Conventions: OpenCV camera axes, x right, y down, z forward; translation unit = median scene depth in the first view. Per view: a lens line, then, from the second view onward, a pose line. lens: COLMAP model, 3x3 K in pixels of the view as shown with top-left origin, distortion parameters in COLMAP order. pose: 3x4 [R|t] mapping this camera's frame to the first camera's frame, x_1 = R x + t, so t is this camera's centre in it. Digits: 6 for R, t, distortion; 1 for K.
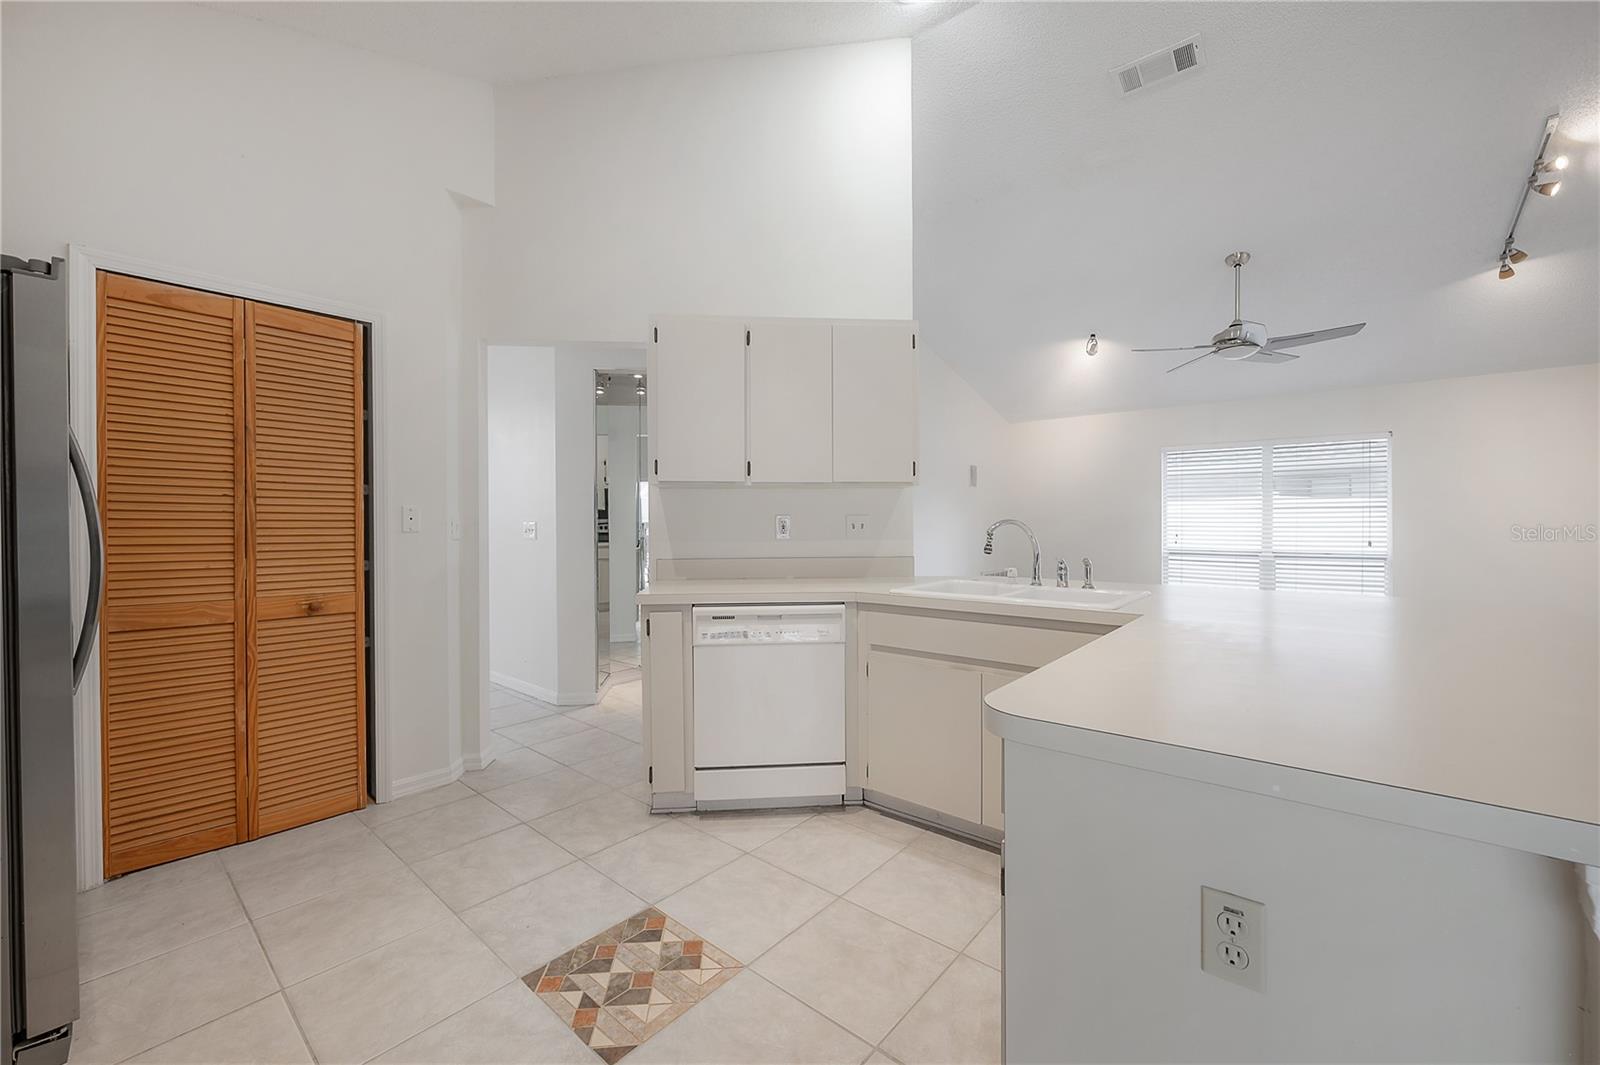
lens RADIAL K [[642.3, 0, 809.9], [0, 642.3, 541.4], [0, 0, 1]] dist [-0.006364, 0.001162]
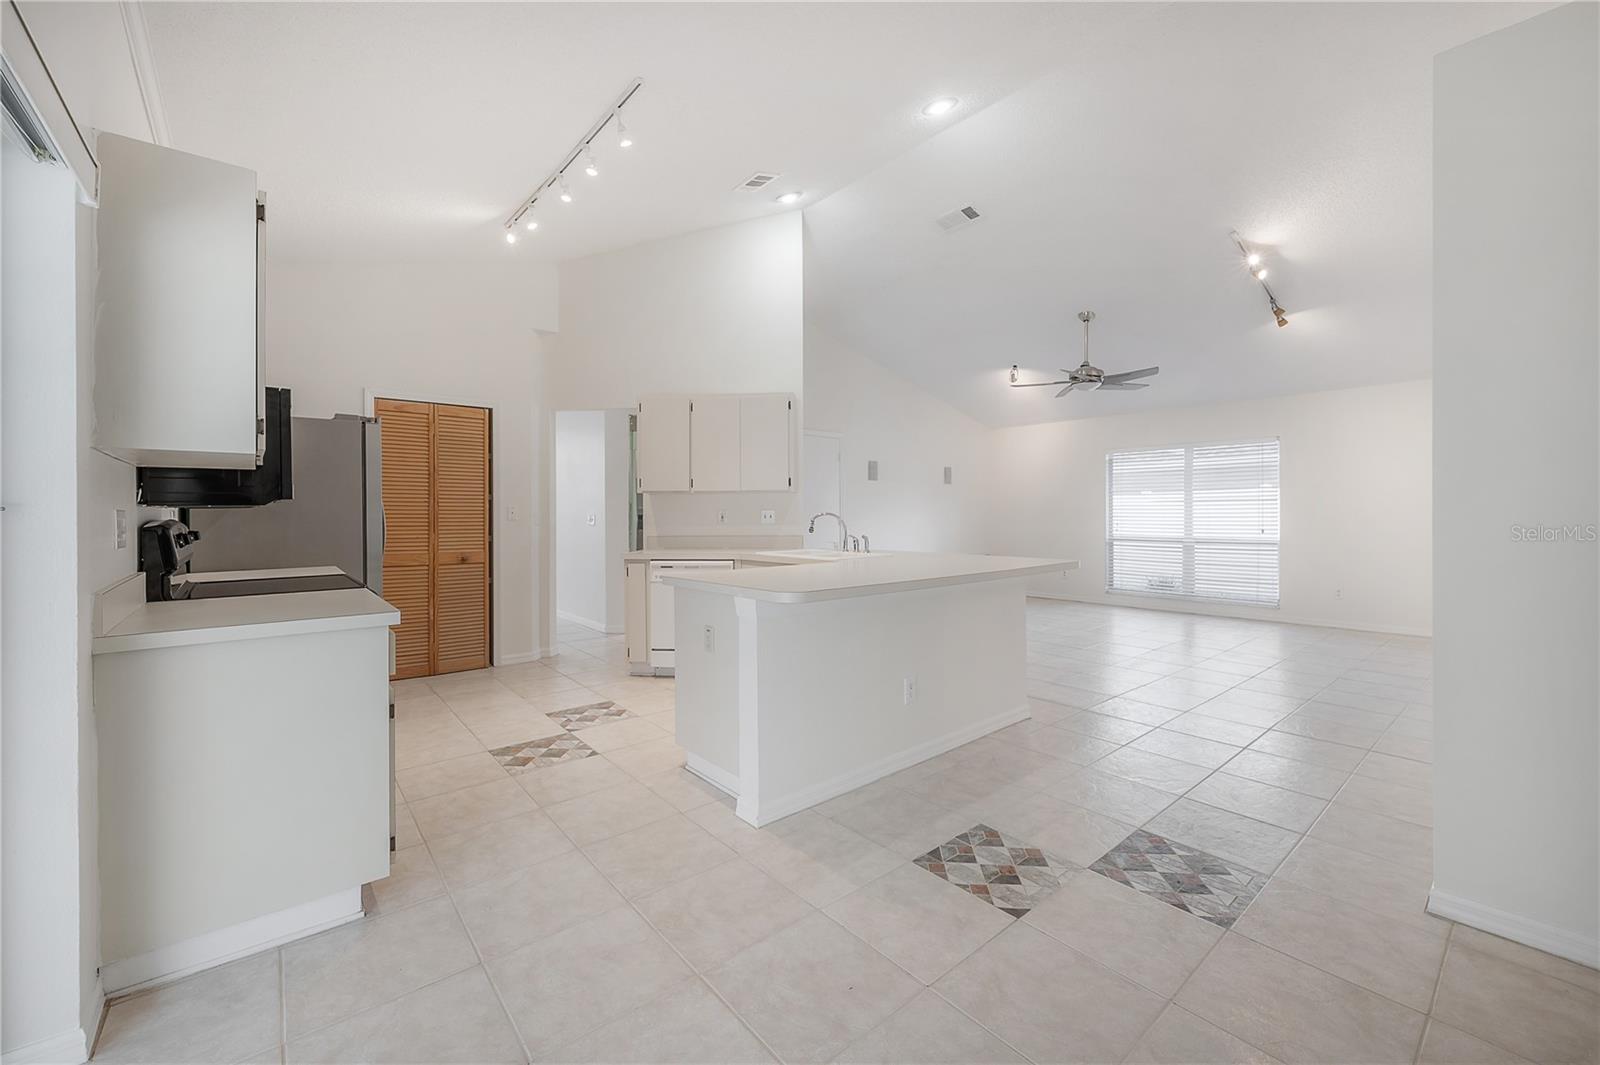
lens RADIAL K [[642.3, 0, 804.5], [0, 642.3, 529.1], [0, 0, 1]] dist [-0.006364, 0.001162]
pose [[0.985884, 0.002956, -0.167403, 0.513935], [-0.003512, 0.999989, -0.003026, 0.014021], [0.167393, 0.003571, 0.985884, -0.674320]]
